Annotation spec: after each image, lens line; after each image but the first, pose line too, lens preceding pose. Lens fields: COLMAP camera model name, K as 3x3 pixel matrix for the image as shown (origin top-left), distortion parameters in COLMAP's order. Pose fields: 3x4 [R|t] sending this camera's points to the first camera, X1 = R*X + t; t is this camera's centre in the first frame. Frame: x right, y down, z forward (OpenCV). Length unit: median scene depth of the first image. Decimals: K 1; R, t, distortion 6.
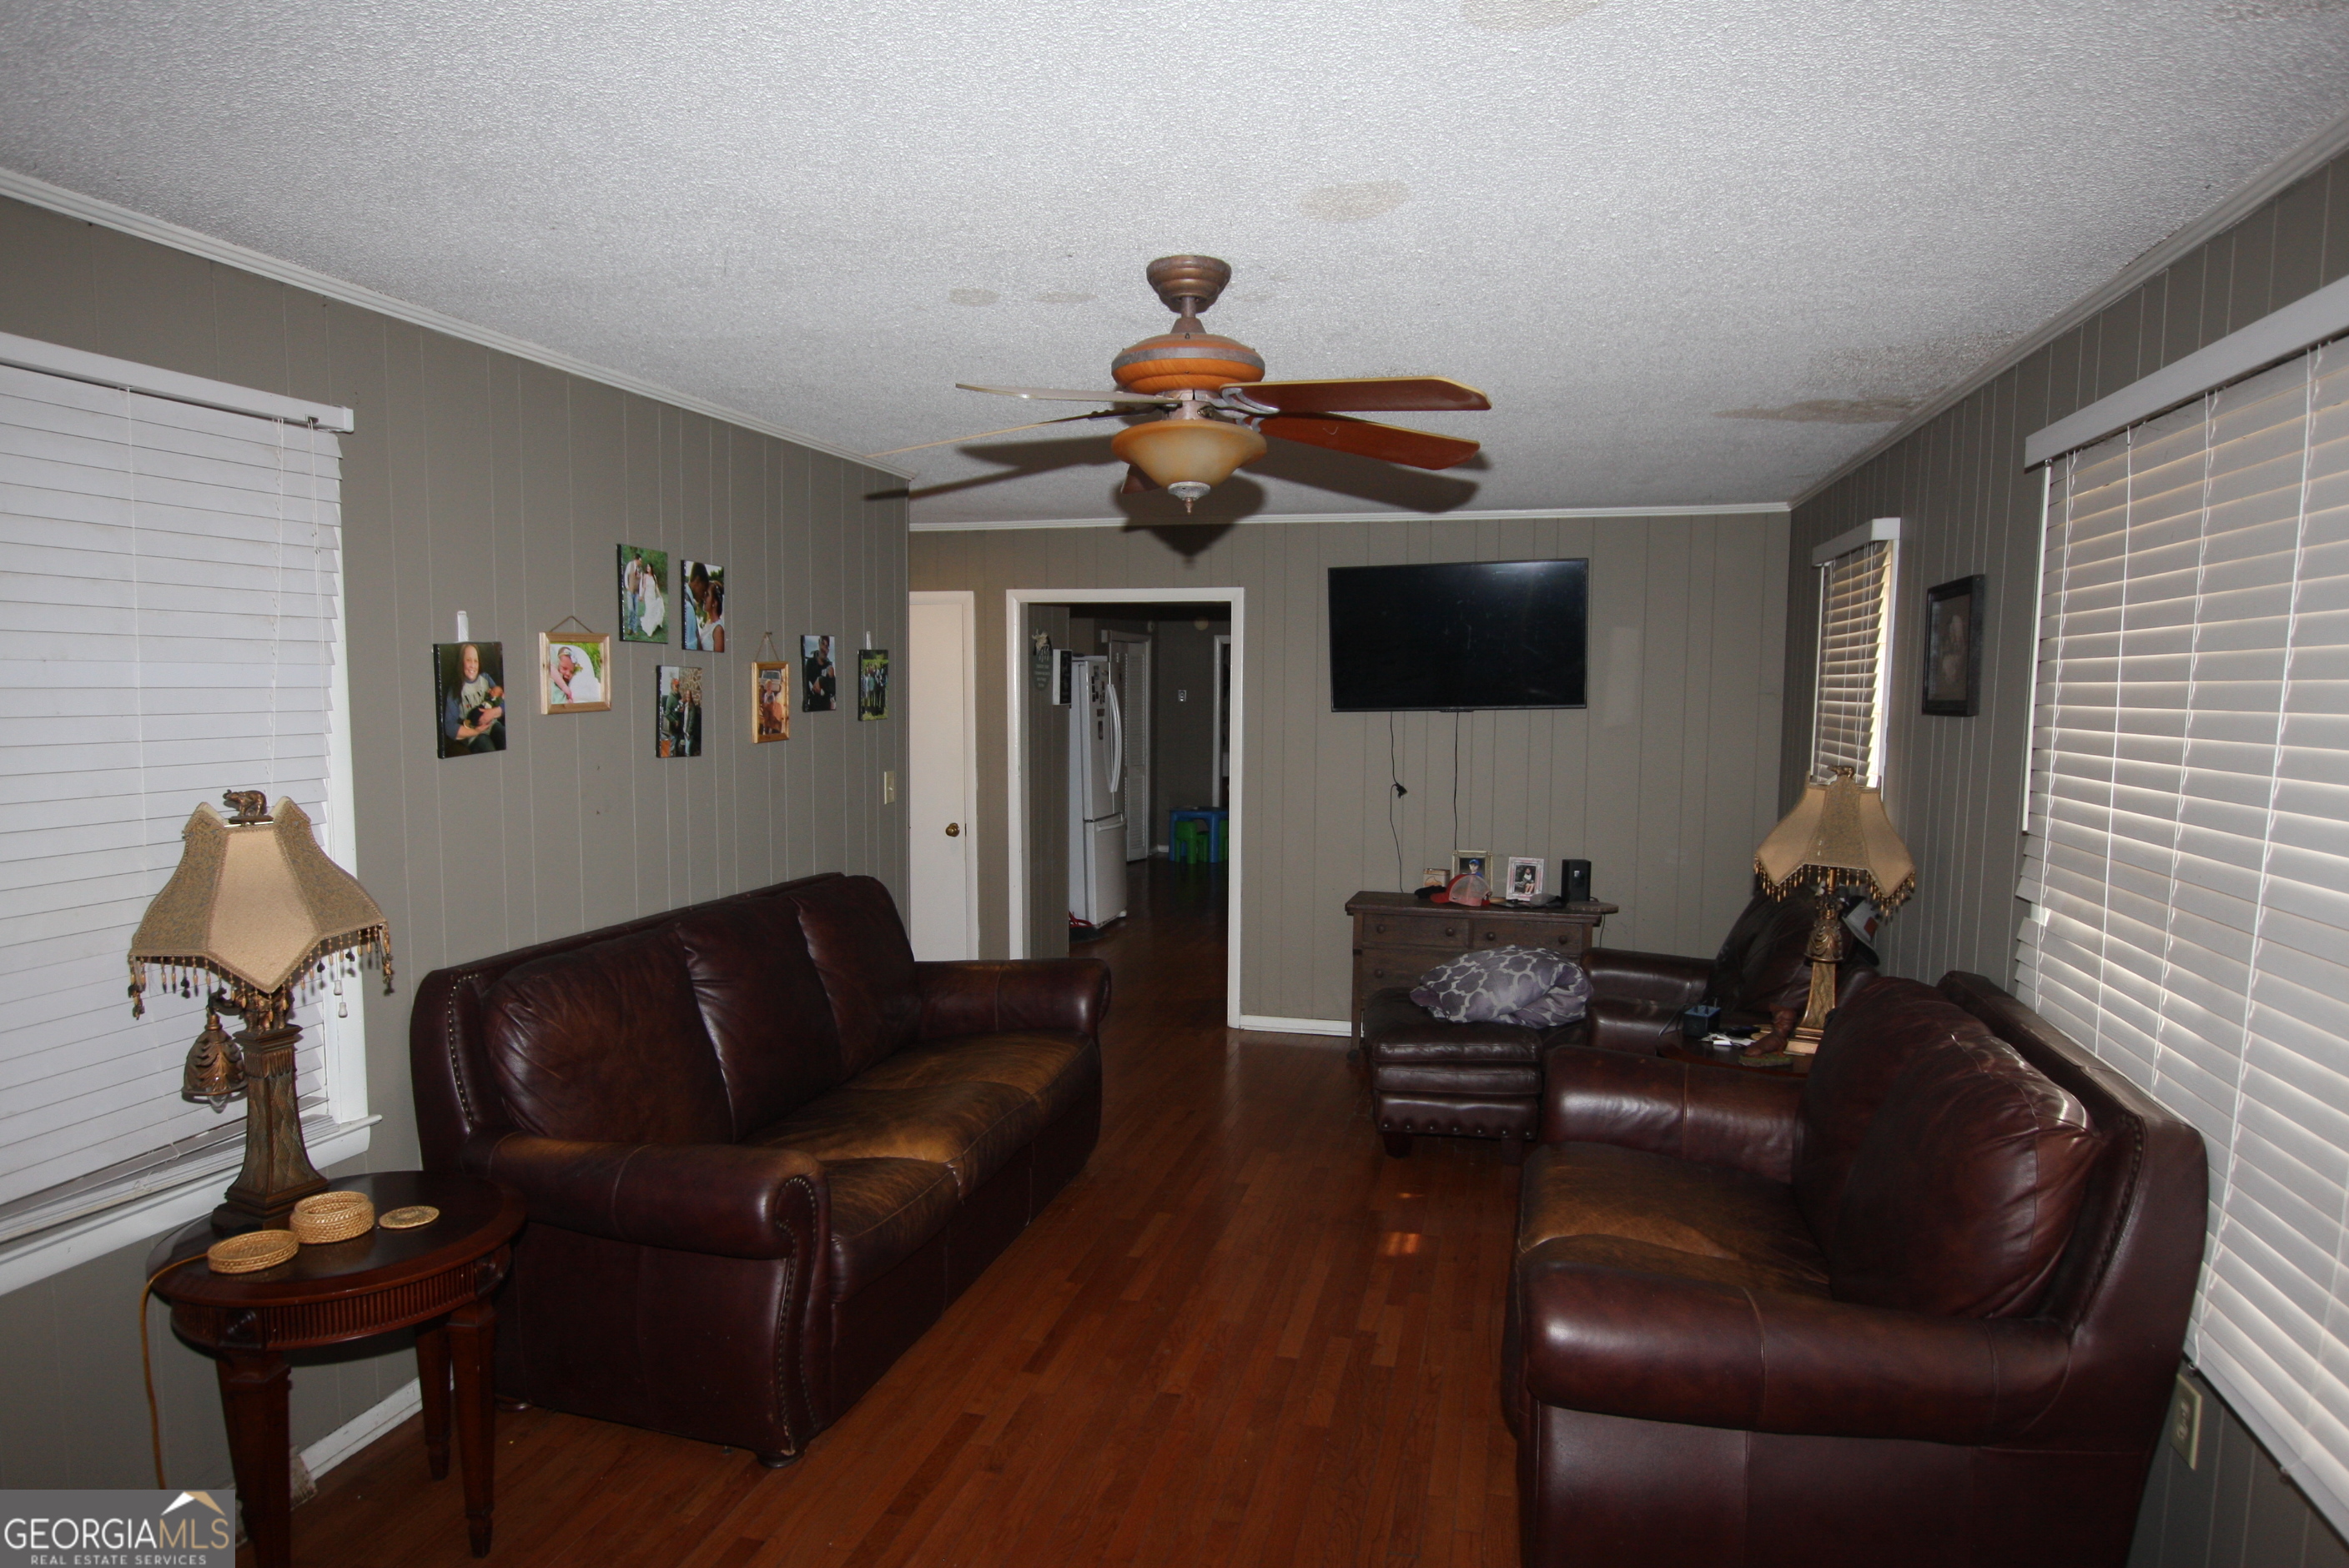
lens RADIAL K [[1476.6, 0, 1173.7], [0, 1476.6, 826.7], [0, 0, 1]] dist [0.000343, 0.000052]
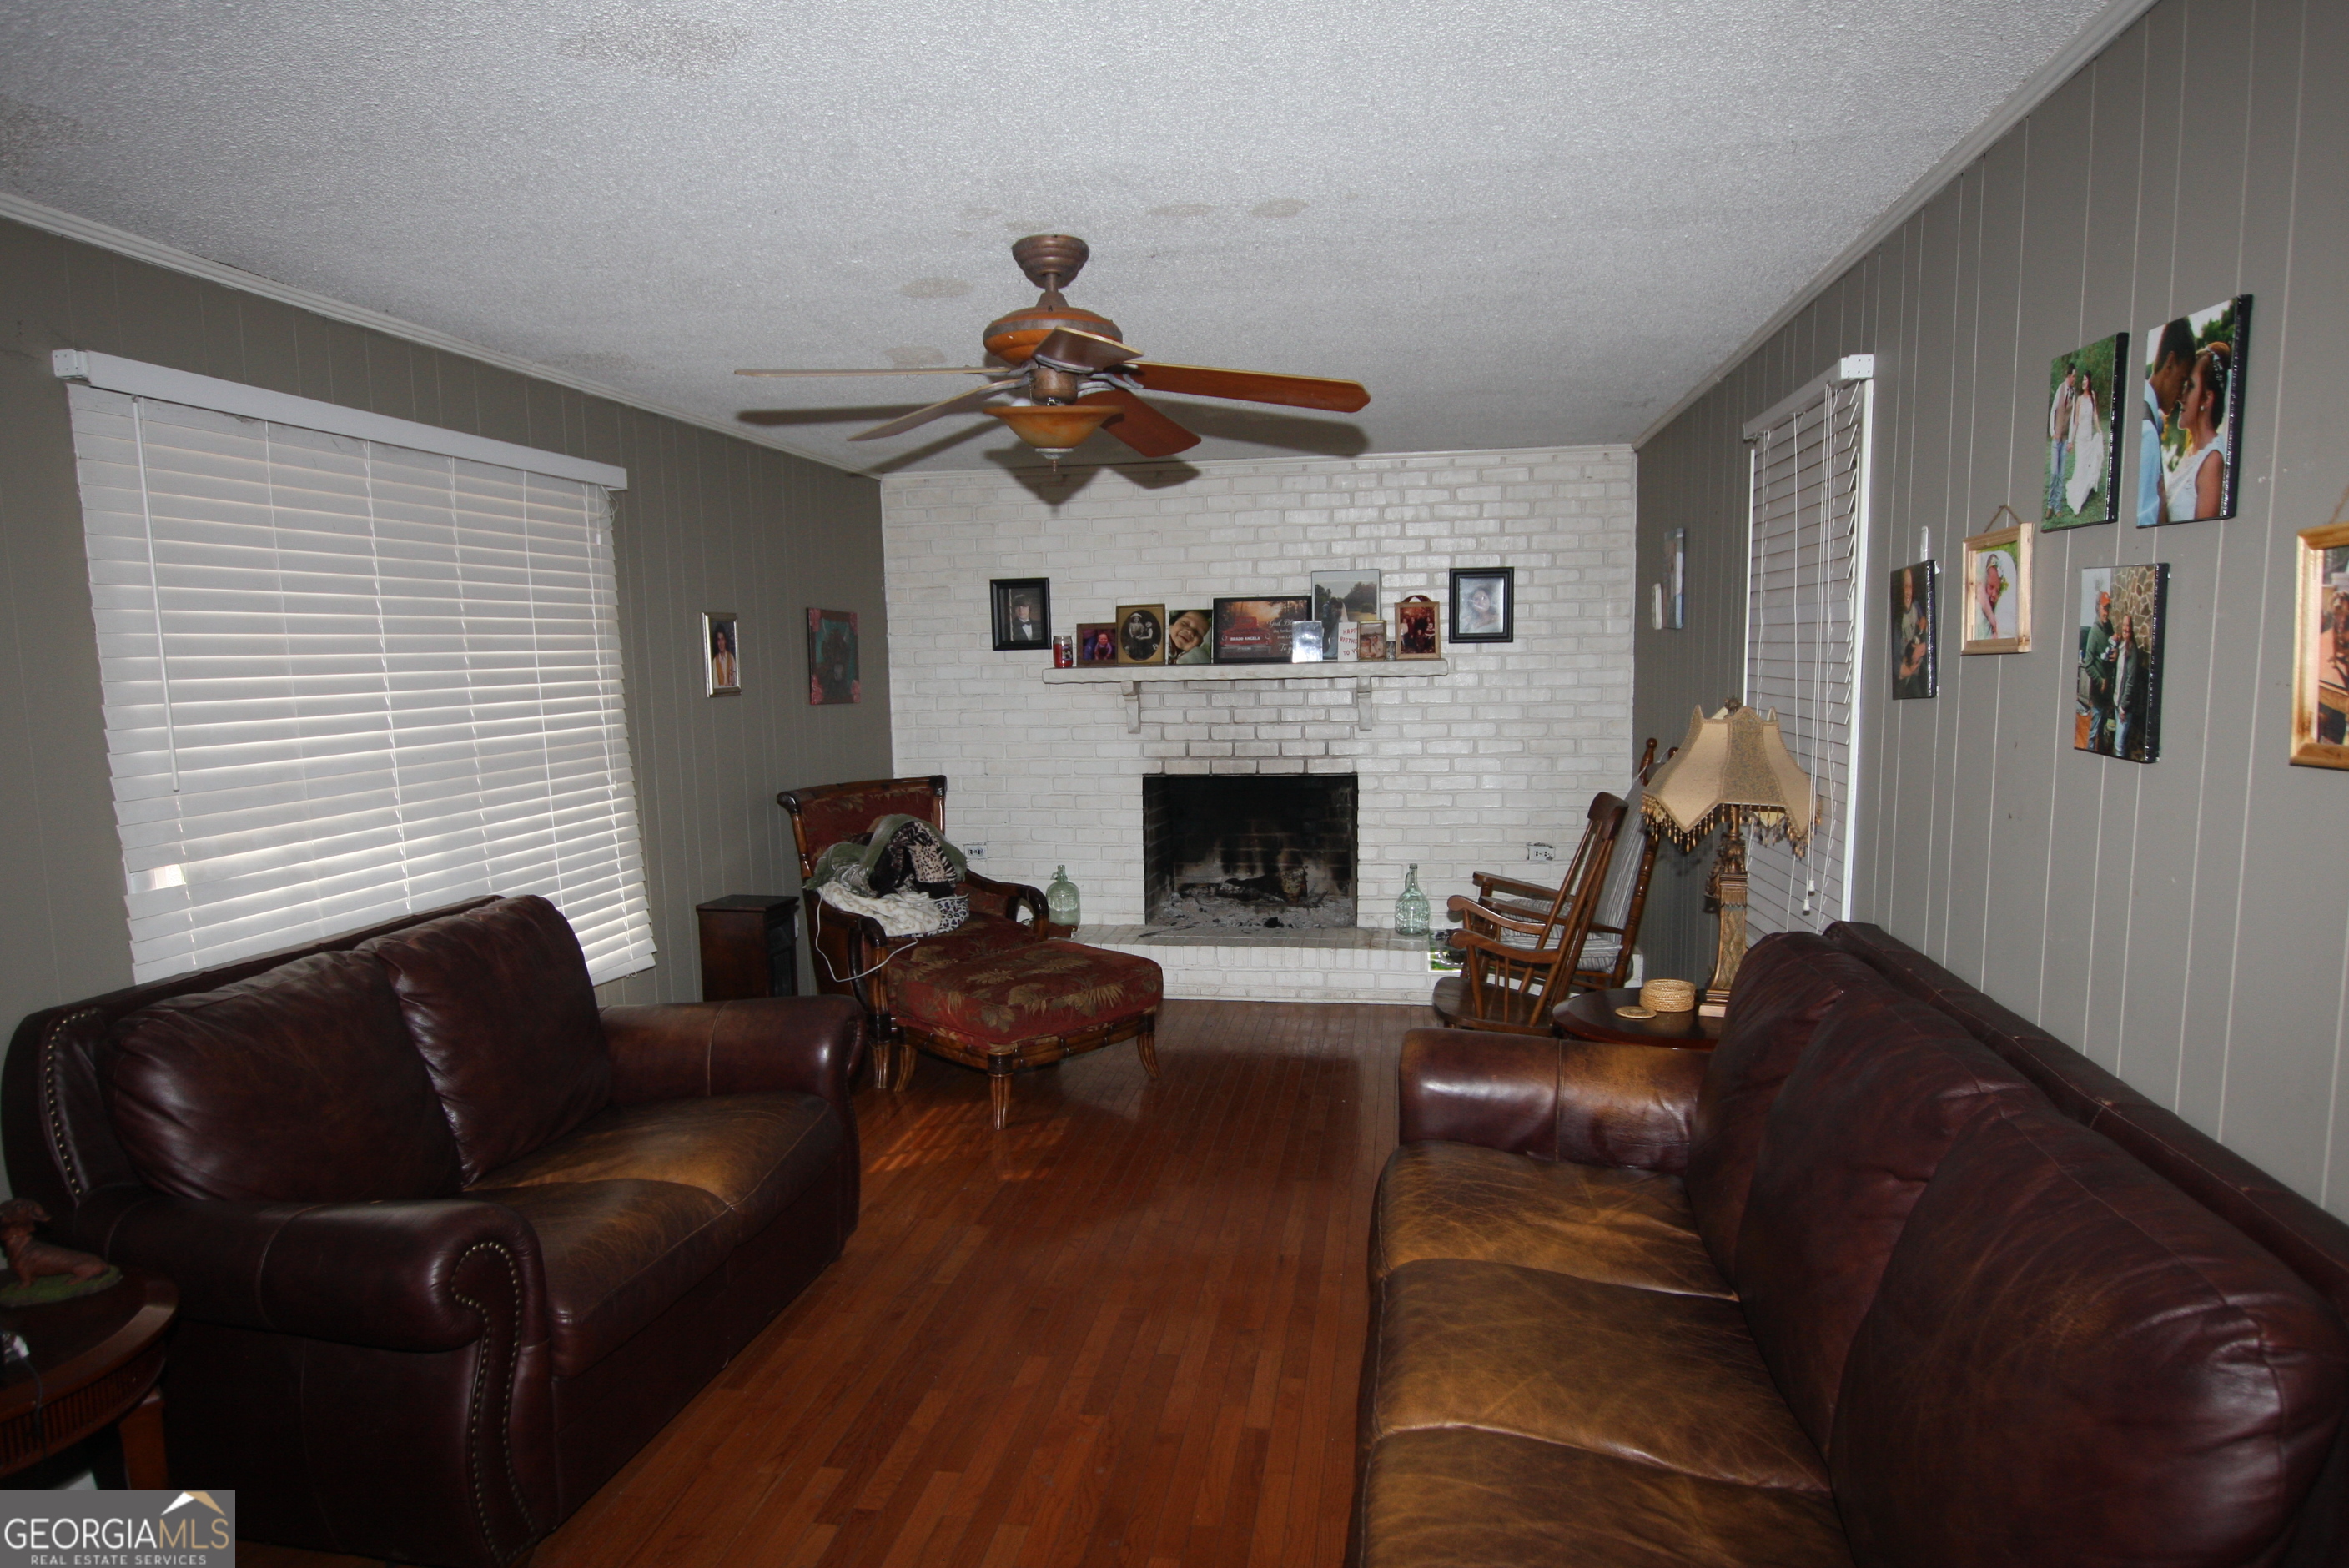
lens RADIAL K [[1476.6, 0, 1173.7], [0, 1476.6, 826.7], [0, 0, 1]] dist [0.000343, 0.000052]
pose [[-0.996703, 0.021166, -0.078327, 0.009713], [0.003568, 0.975874, 0.218306, -0.137491], [0.081058, 0.217307, -0.972732, 1.522853]]
